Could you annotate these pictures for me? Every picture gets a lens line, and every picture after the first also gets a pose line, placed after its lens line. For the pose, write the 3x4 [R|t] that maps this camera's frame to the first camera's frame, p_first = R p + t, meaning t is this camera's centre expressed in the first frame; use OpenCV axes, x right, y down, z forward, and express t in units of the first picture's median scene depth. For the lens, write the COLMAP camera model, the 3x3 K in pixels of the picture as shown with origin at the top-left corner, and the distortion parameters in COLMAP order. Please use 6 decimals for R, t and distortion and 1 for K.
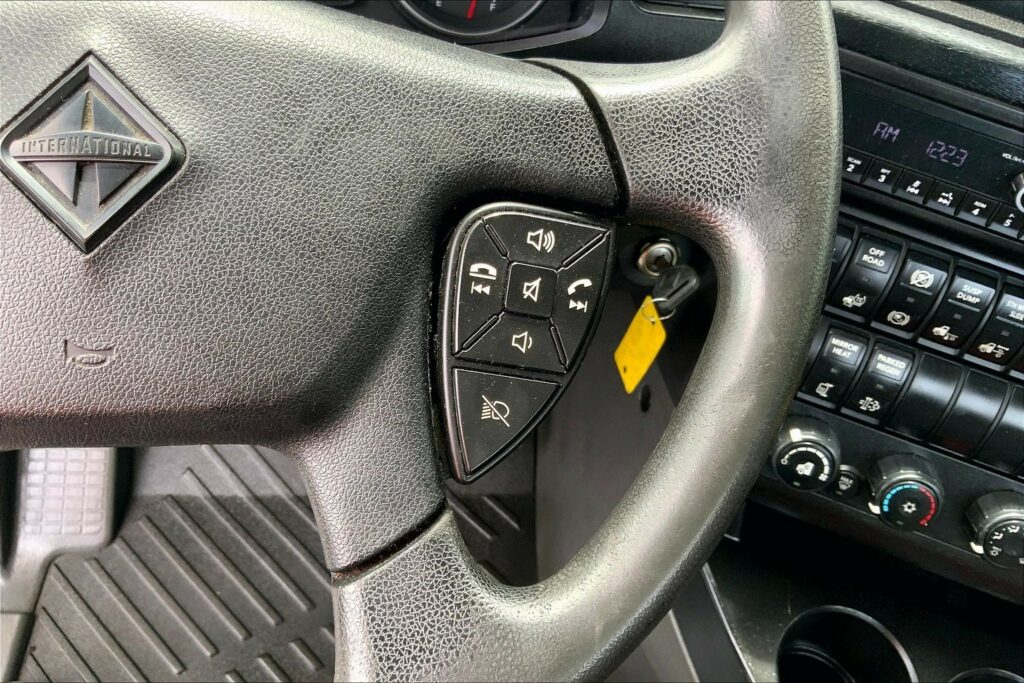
lens RADIAL K [[847.5, 0, 512.0], [0, 847.5, 341.5], [0, 0, 1]] dist [0.104189, -0.208936]
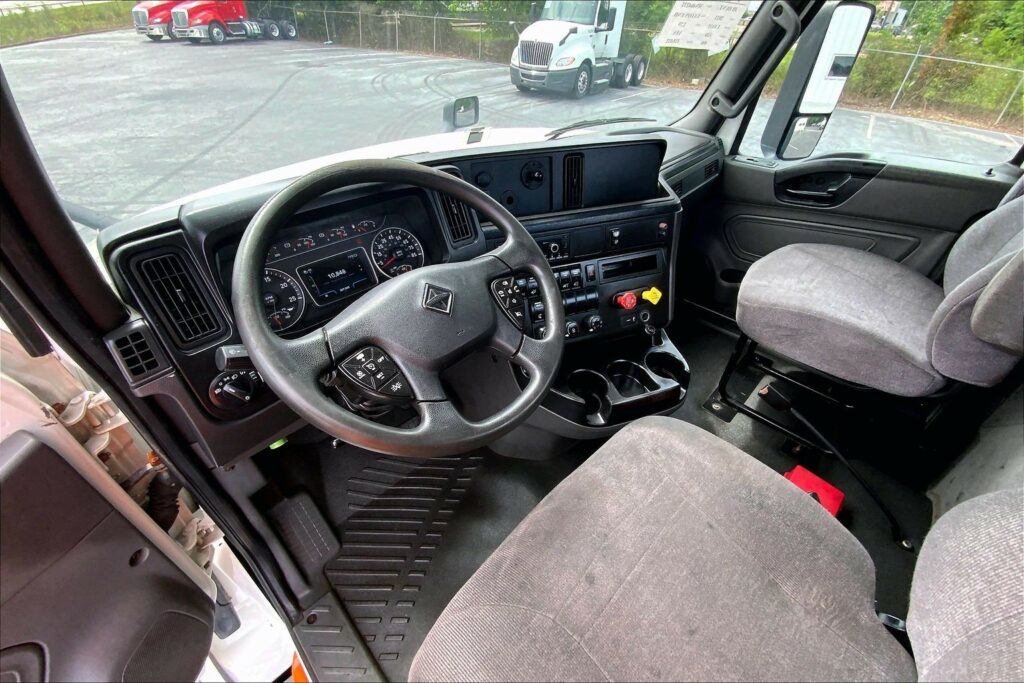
lens RADIAL K [[413.2, 0, 512.0], [0, 413.2, 341.5], [0, 0, 1]] dist [0.024948, -0.020660]
pose [[0.742968, -0.500565, 0.444334, -0.631053], [0.571466, 0.820011, -0.031760, 0.144162], [-0.348461, 0.277518, 0.895298, -0.586664]]
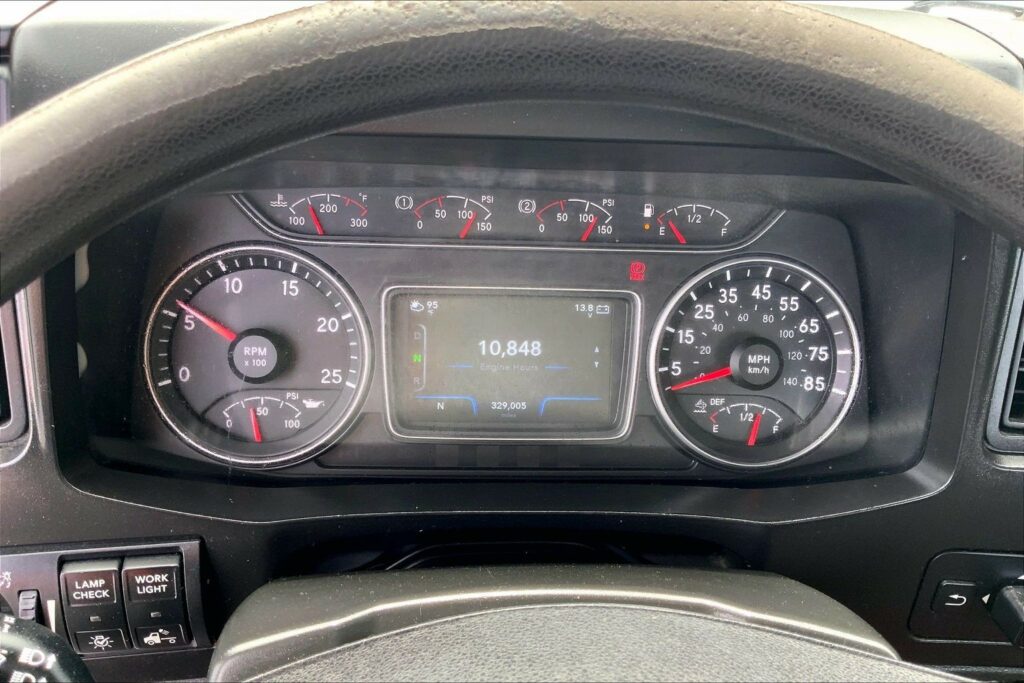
lens RADIAL K [[847.5, 0, 512.0], [0, 847.5, 341.5], [0, 0, 1]] dist [0.104189, -0.208936]
pose [[0.996795, -0.046634, -0.065005, -0.238024], [0.031929, 0.976915, -0.211230, -0.310119], [0.073355, 0.208477, 0.975272, 0.104332]]
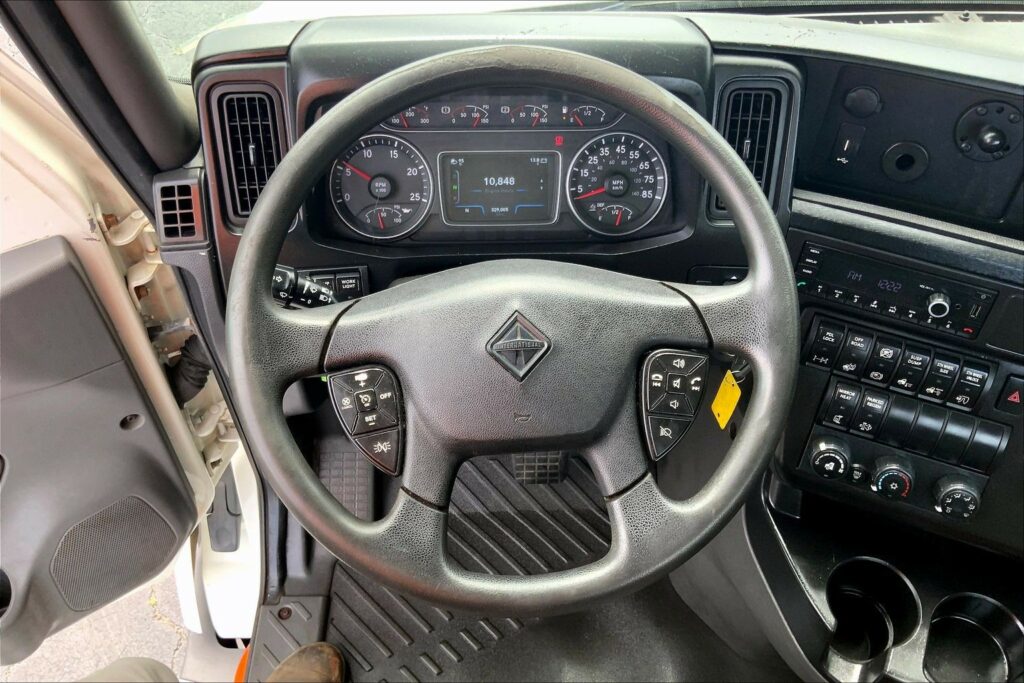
lens RADIAL K [[847.5, 0, 512.0], [0, 847.5, 341.5], [0, 0, 1]] dist [0.104189, -0.208936]
pose [[0.993058, -0.060406, -0.100933, -0.106347], [0.054204, 0.996534, -0.063101, -0.027526], [0.104395, 0.057192, 0.992890, -0.833088]]
